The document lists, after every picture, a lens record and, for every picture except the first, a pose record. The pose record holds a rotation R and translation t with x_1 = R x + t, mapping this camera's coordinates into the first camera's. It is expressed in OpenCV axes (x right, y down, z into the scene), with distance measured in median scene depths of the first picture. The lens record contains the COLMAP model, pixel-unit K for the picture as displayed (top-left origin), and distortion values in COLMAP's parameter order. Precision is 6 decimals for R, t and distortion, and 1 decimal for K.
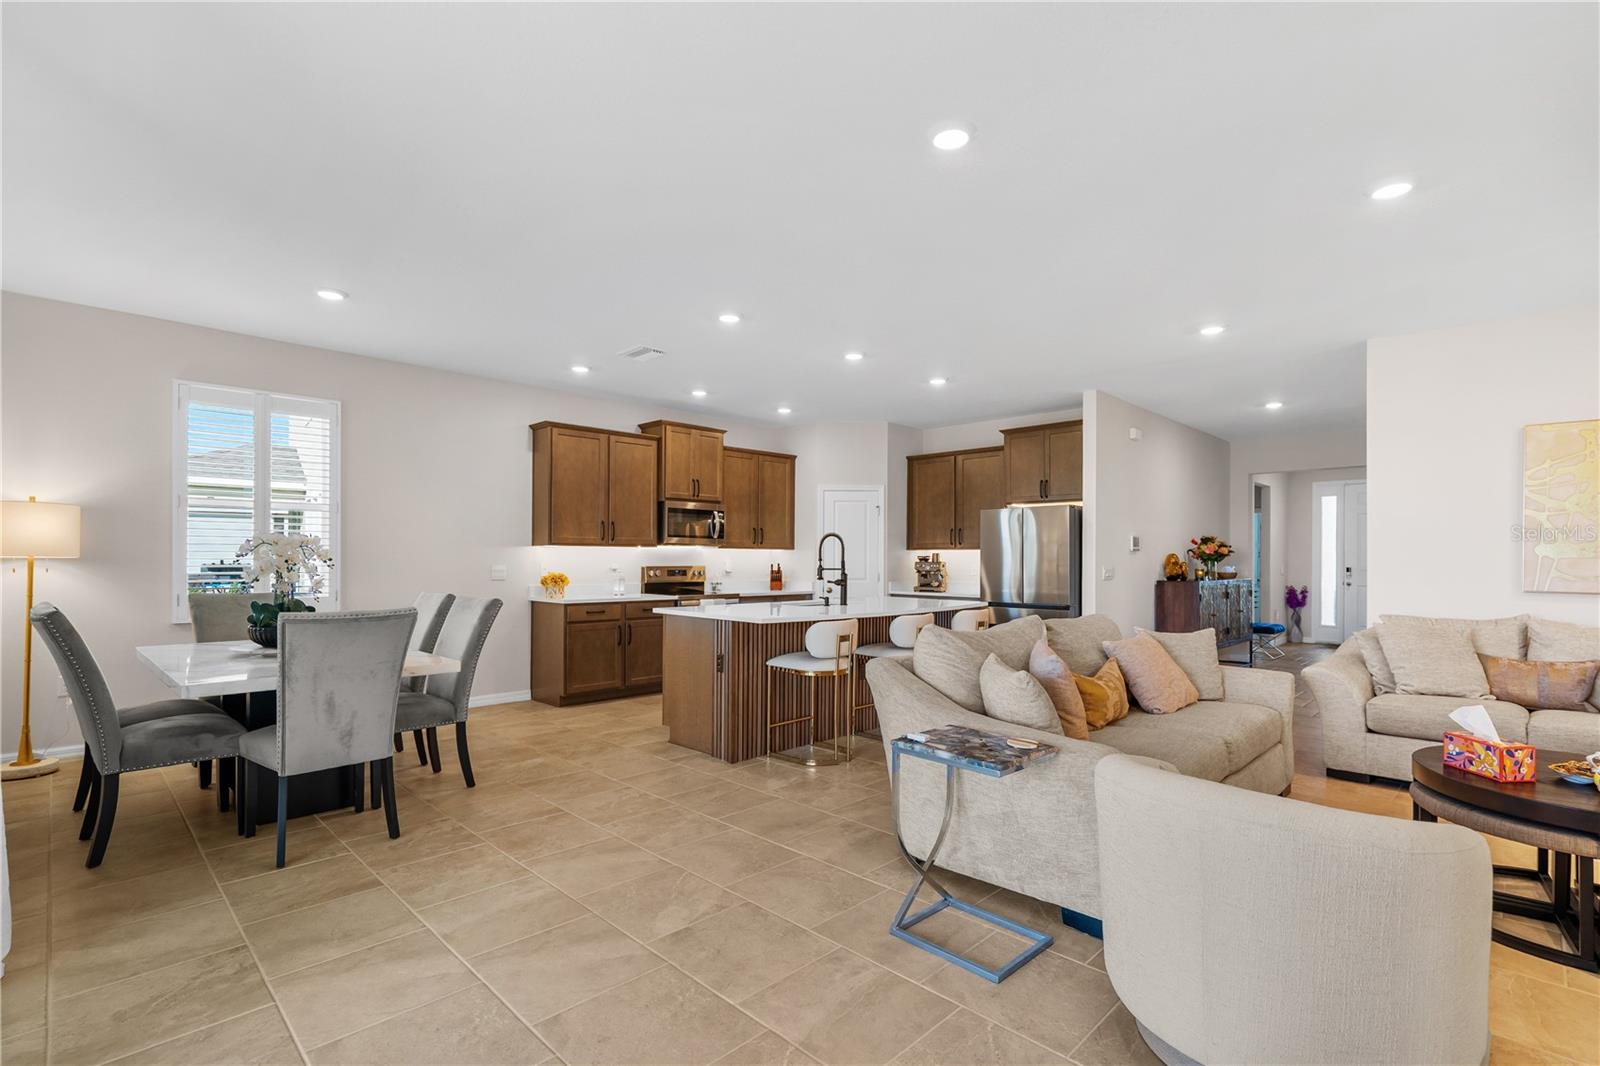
lens RADIAL K [[751.2, 0, 792.3], [0, 751.2, 554.9], [0, 0, 1]] dist [-0.001319, 0.000015]
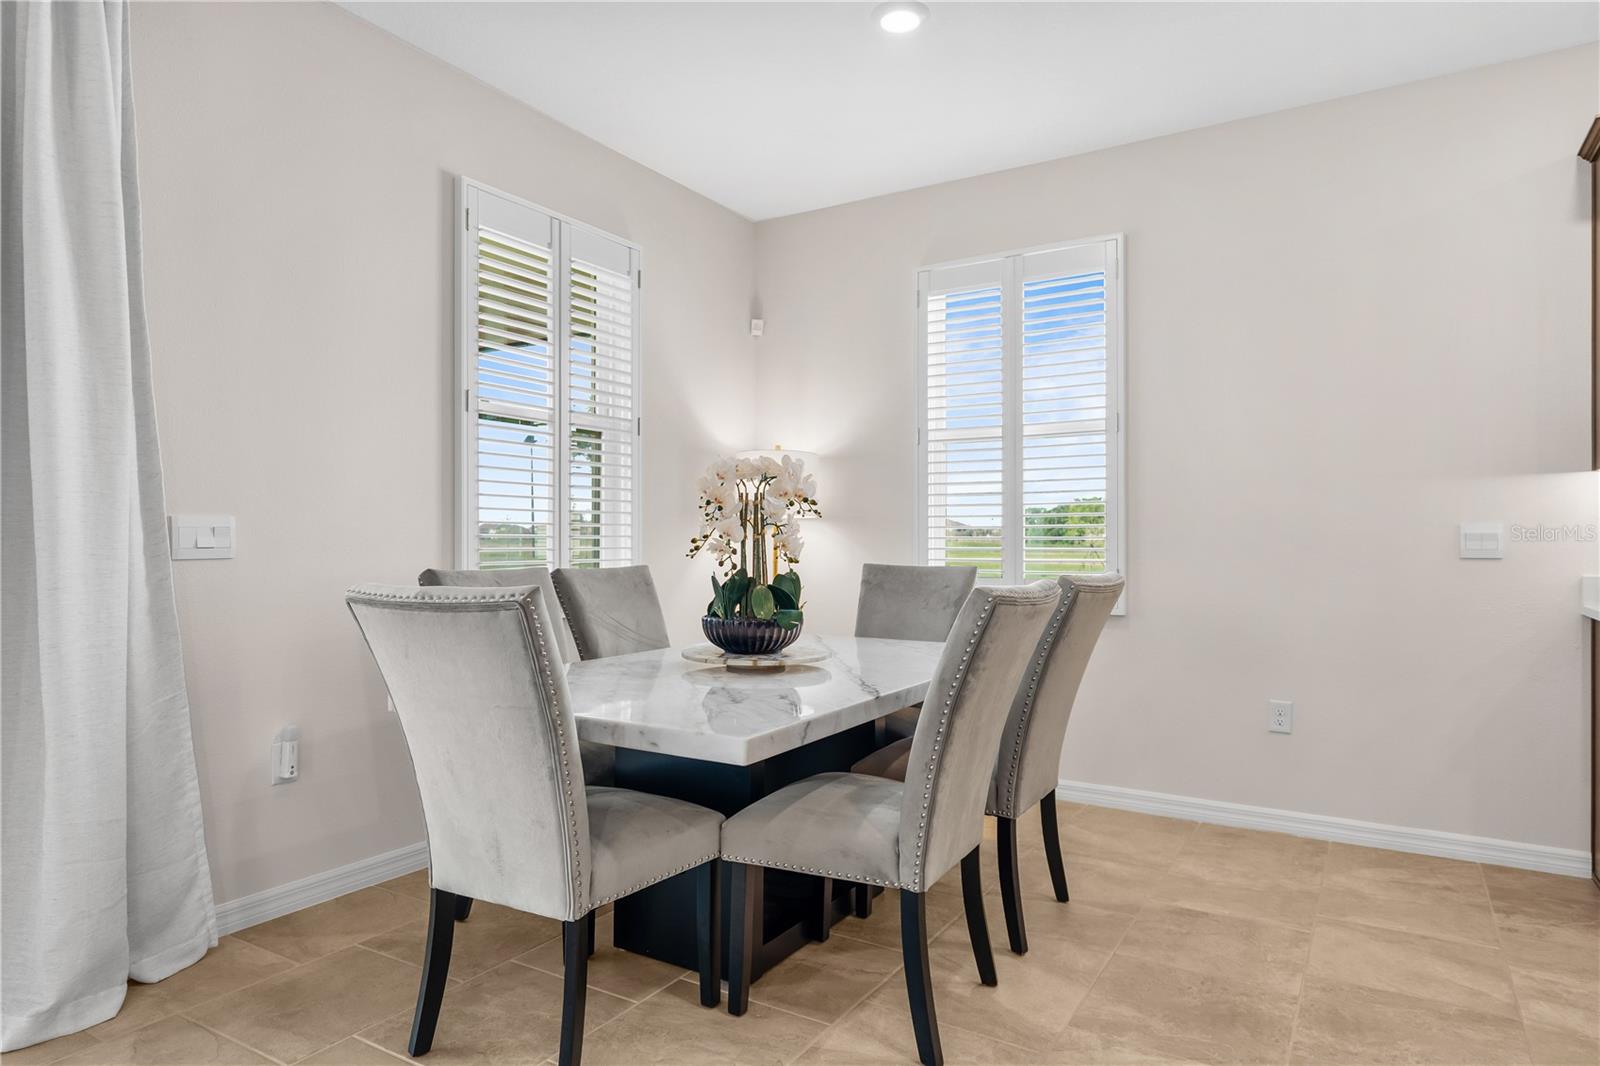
lens RADIAL K [[946.5, 0, 799.6], [0, 946.5, 539.9], [0, 0, 1]] dist [0.002955, -0.000148]
pose [[0.233834, -0.005463, -0.972261, 0.021167], [0.006657, 0.999970, -0.004017, 0.020316], [0.972254, -0.005533, 0.233863, 0.463251]]
